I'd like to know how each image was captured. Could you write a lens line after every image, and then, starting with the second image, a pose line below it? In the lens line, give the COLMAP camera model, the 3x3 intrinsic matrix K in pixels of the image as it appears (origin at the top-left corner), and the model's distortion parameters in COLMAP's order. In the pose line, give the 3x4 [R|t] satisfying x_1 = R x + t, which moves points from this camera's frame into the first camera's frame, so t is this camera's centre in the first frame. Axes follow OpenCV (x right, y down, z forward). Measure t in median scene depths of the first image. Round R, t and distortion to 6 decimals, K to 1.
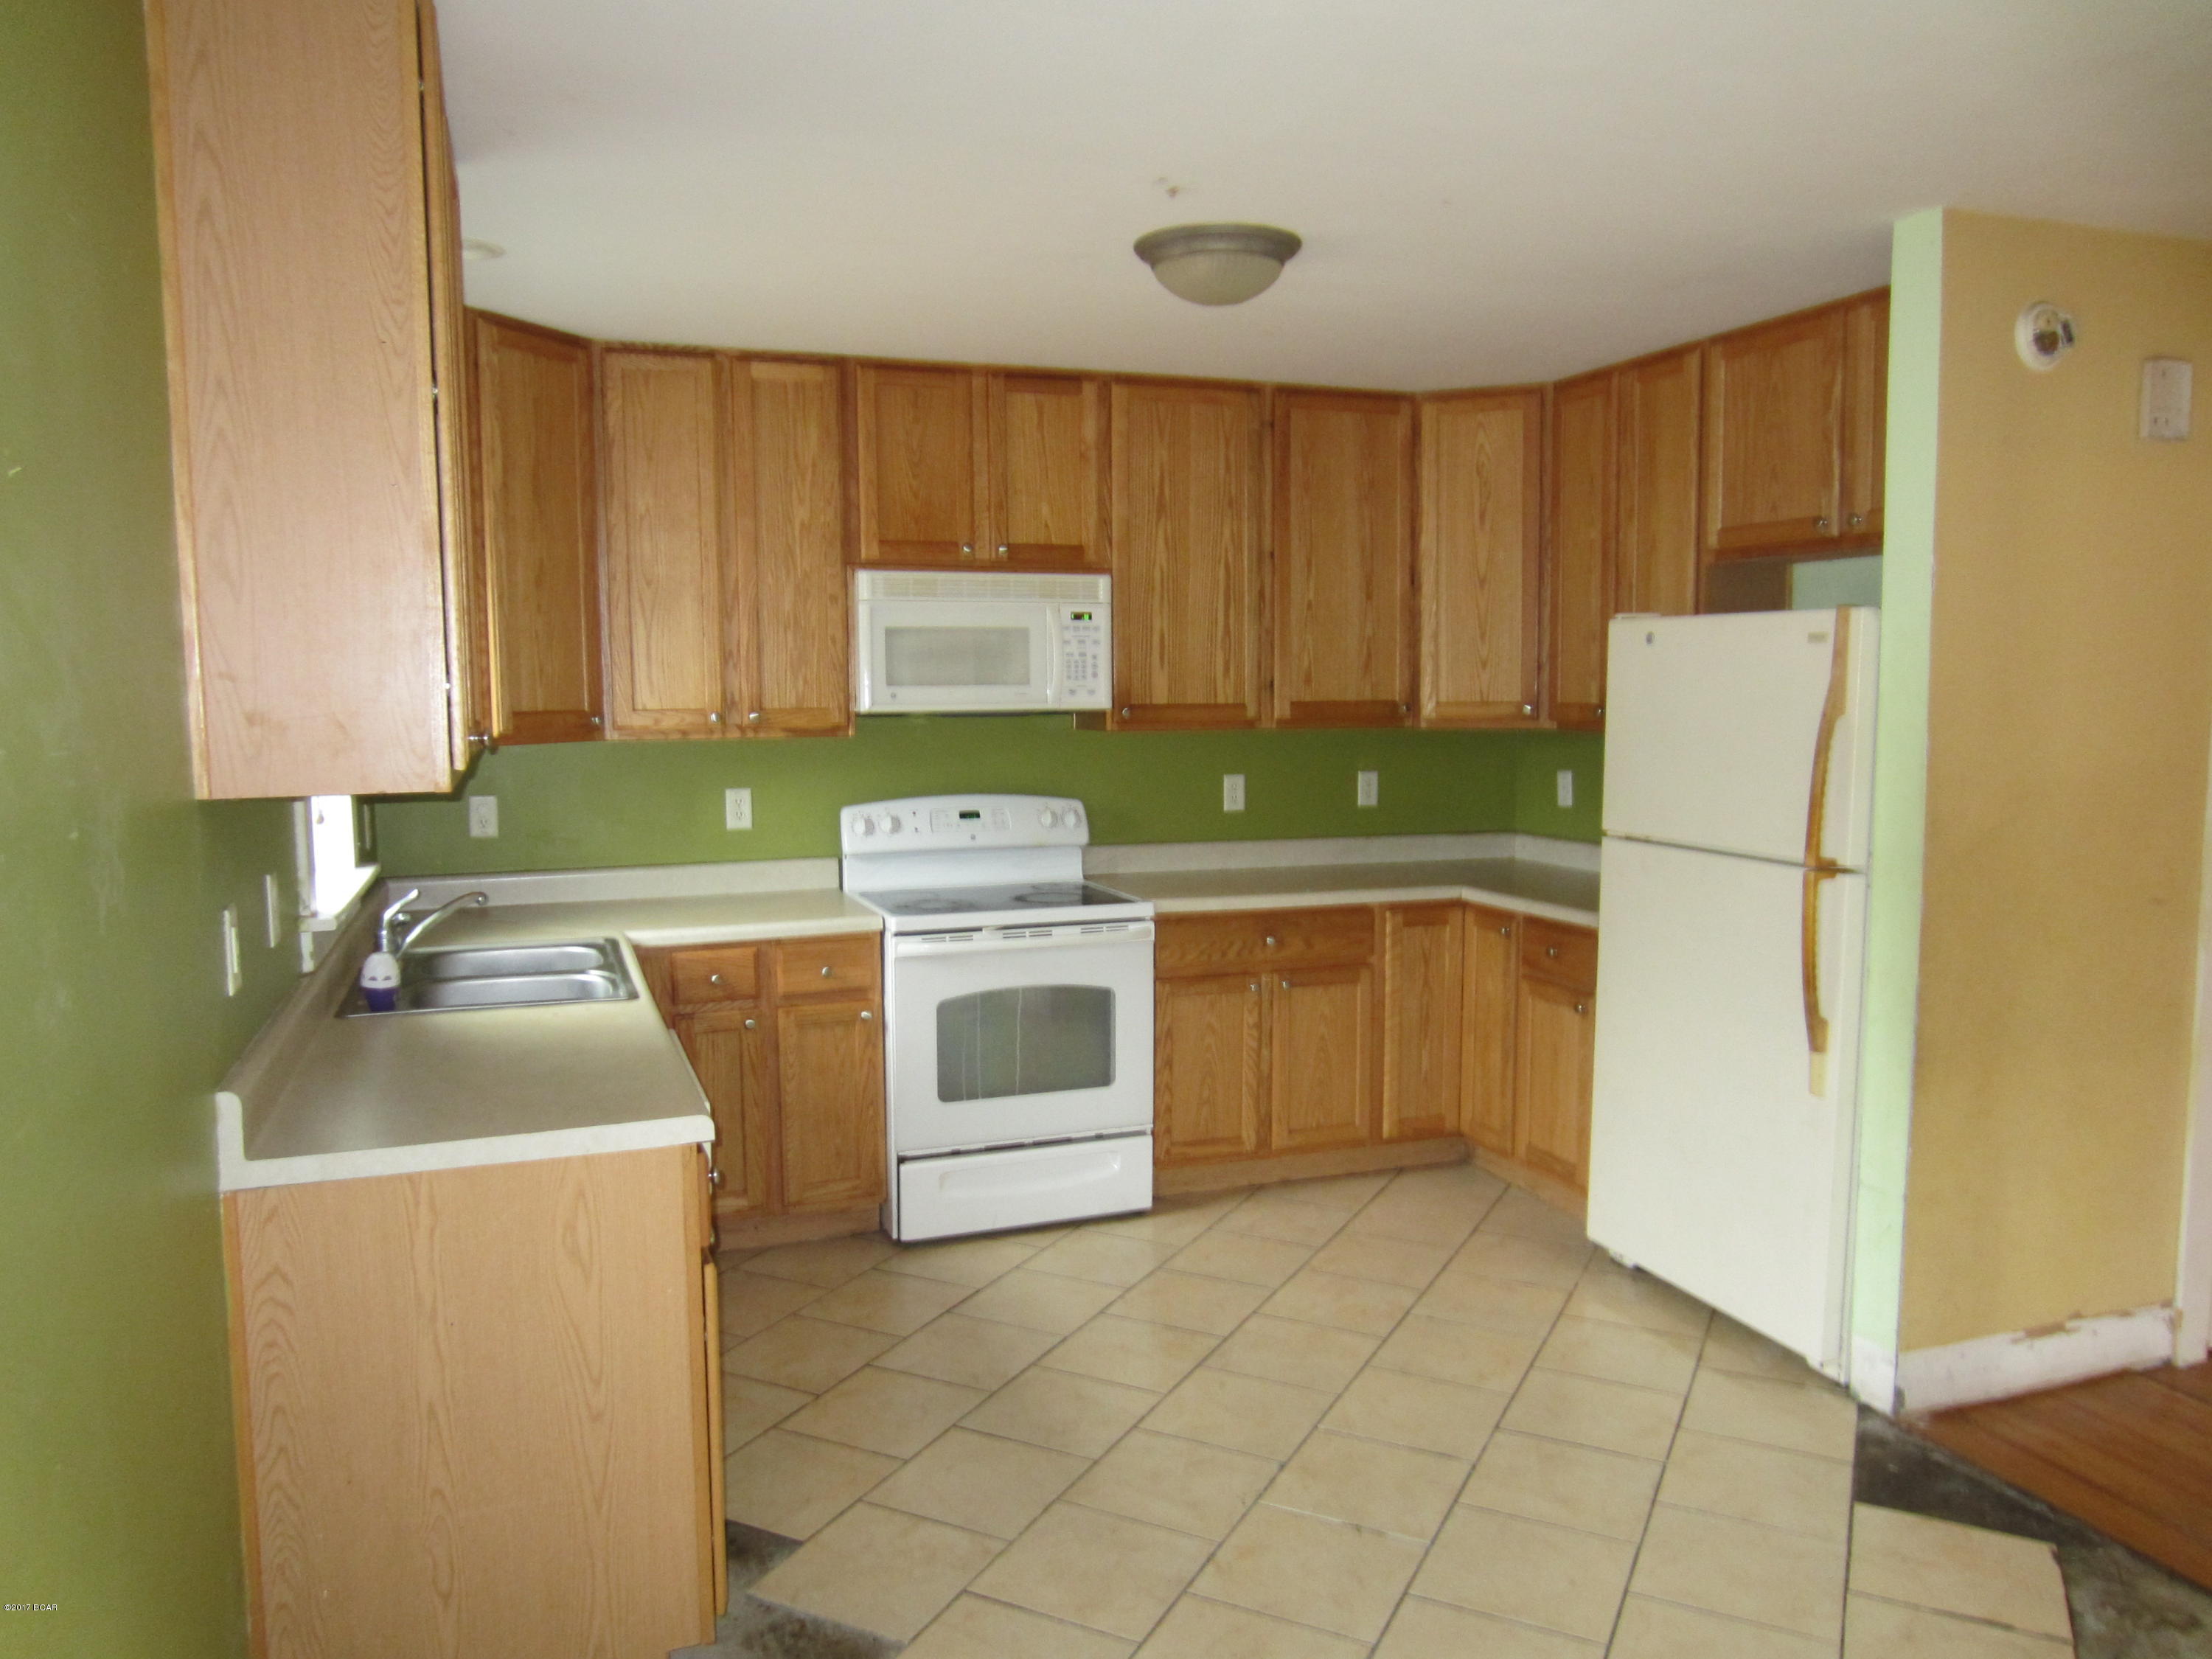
lens RADIAL K [[1585.8, 0, 1098.5], [0, 1585.8, 836.9], [0, 0, 1]] dist [-0.016556, 0.006639]
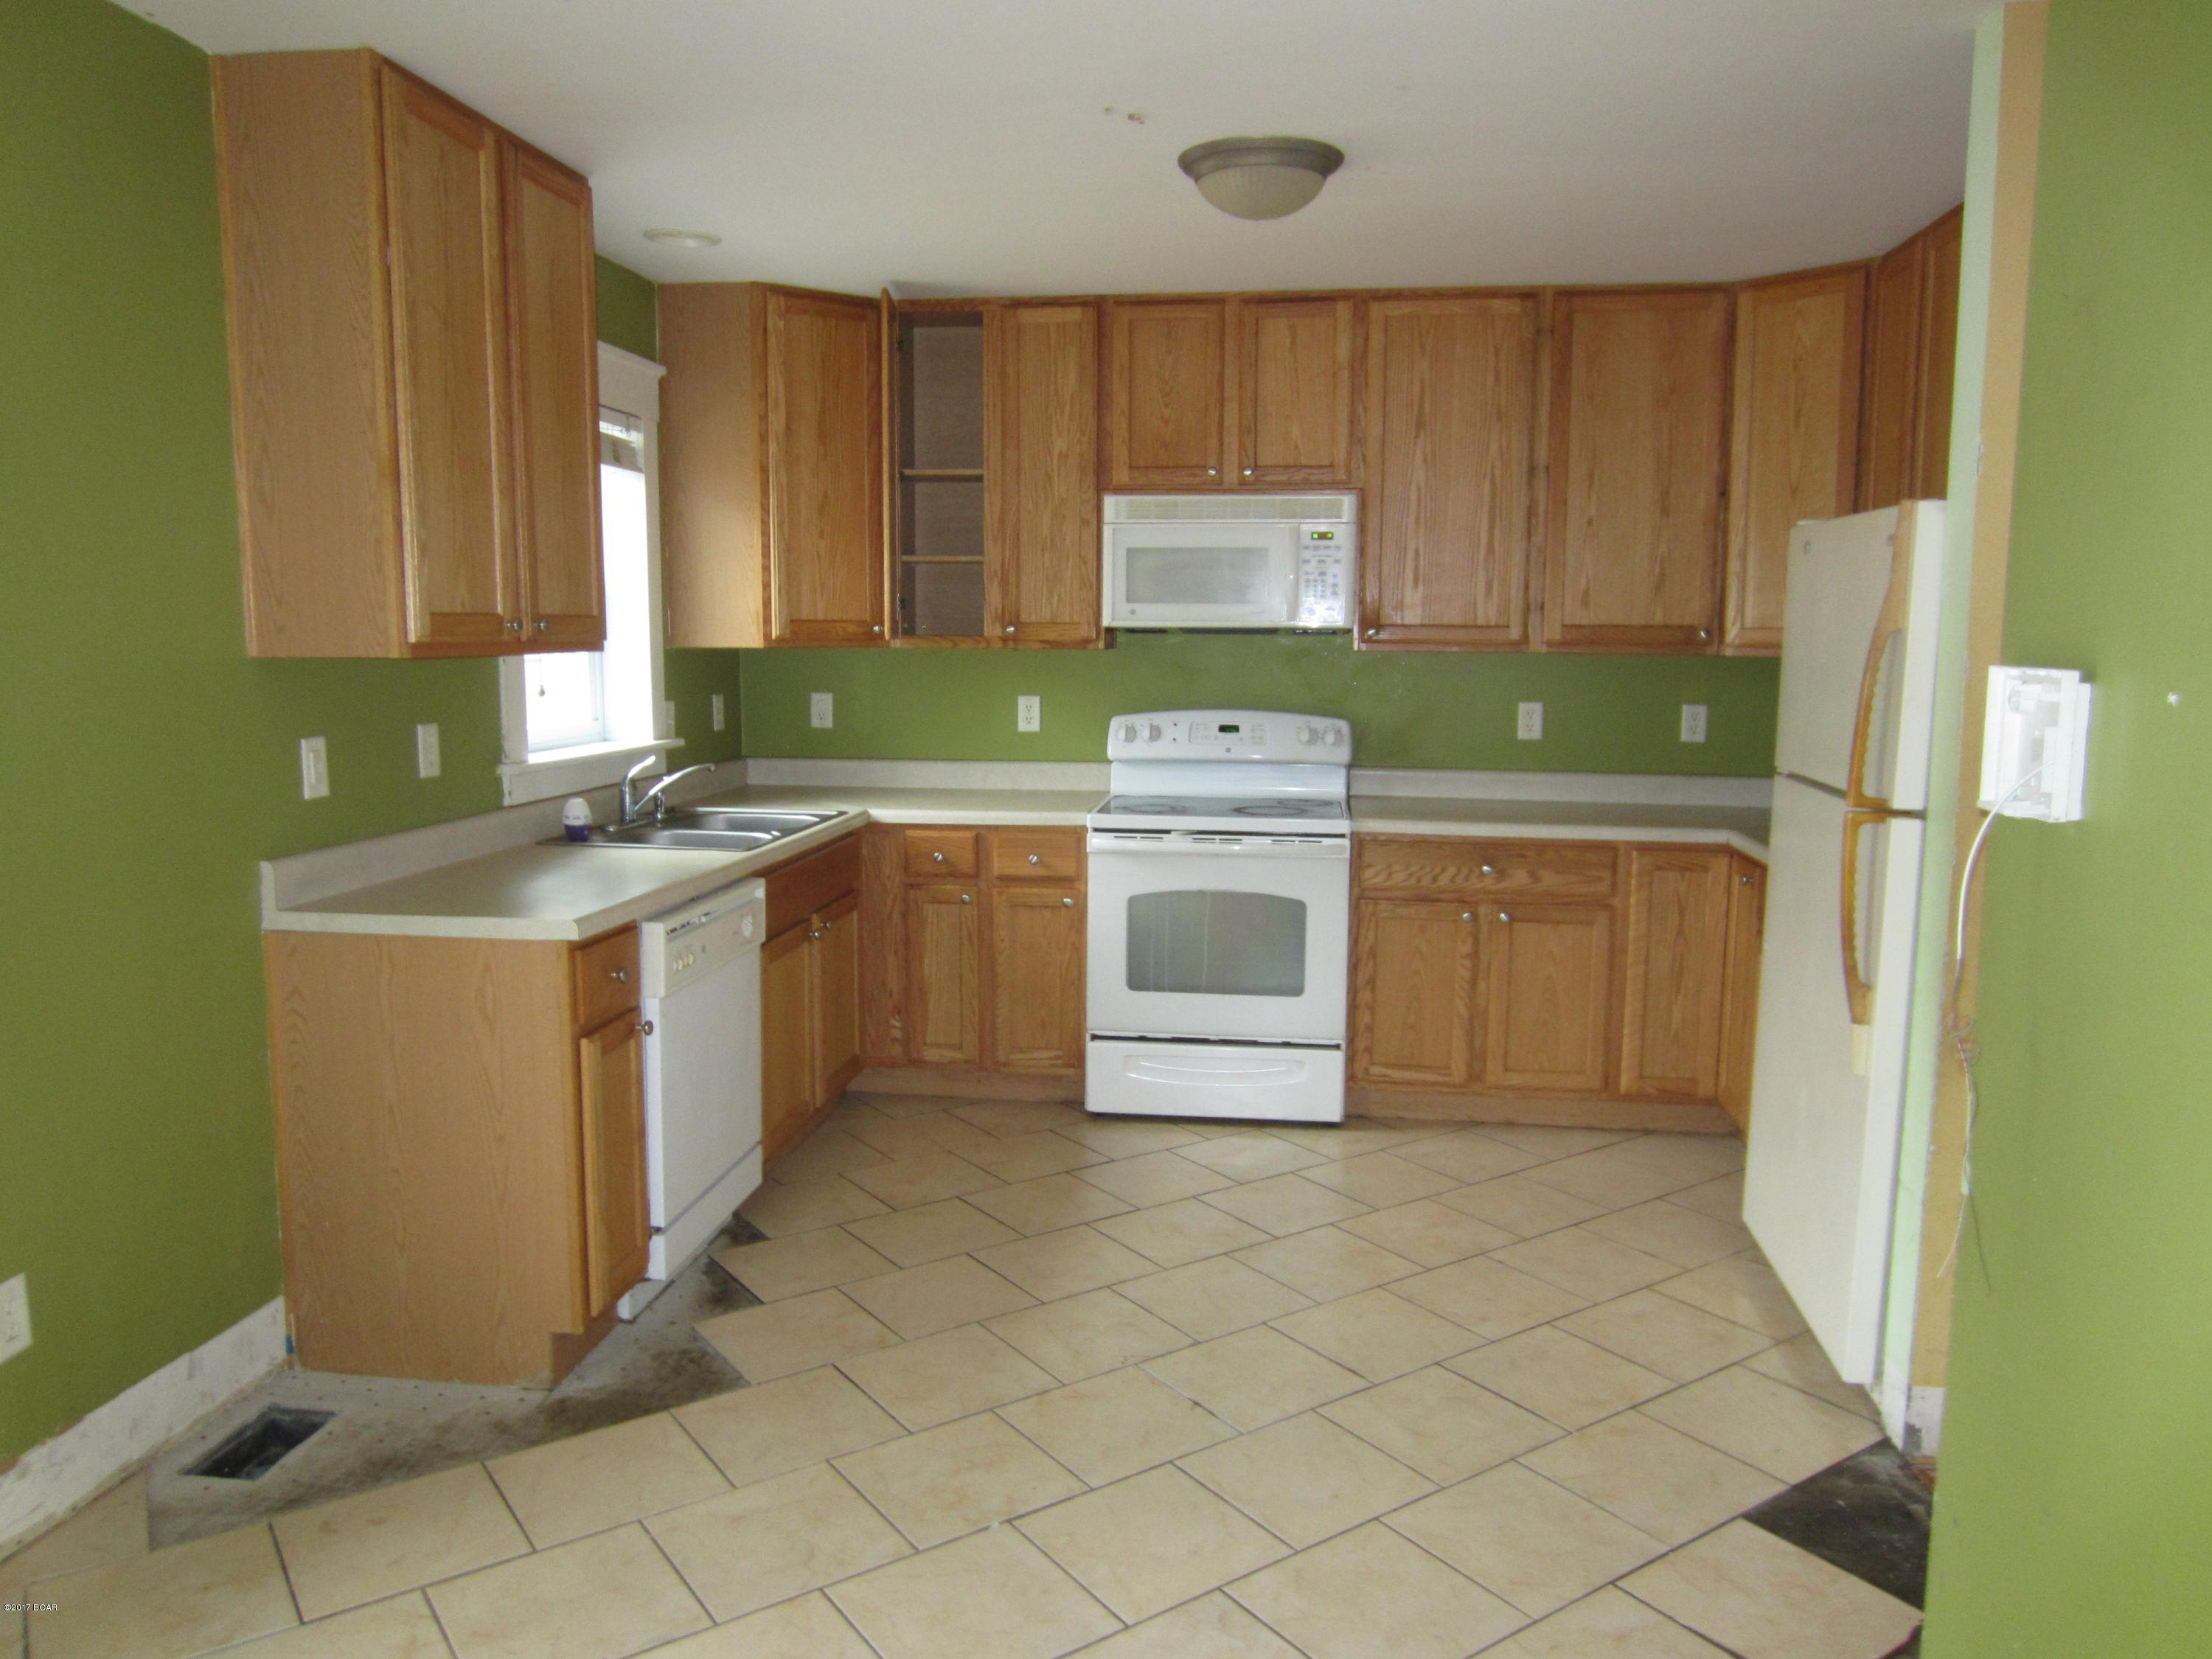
lens RADIAL K [[1596.4, 0, 1106.0], [0, 1596.4, 829.5], [0, 0, 1]] dist [-0.017083, 0.001130]
pose [[0.883387, 0.070063, -0.463378, 0.359029], [-0.056055, 0.997460, 0.043953, 0.011526], [0.465280, -0.012852, 0.885070, 0.031859]]
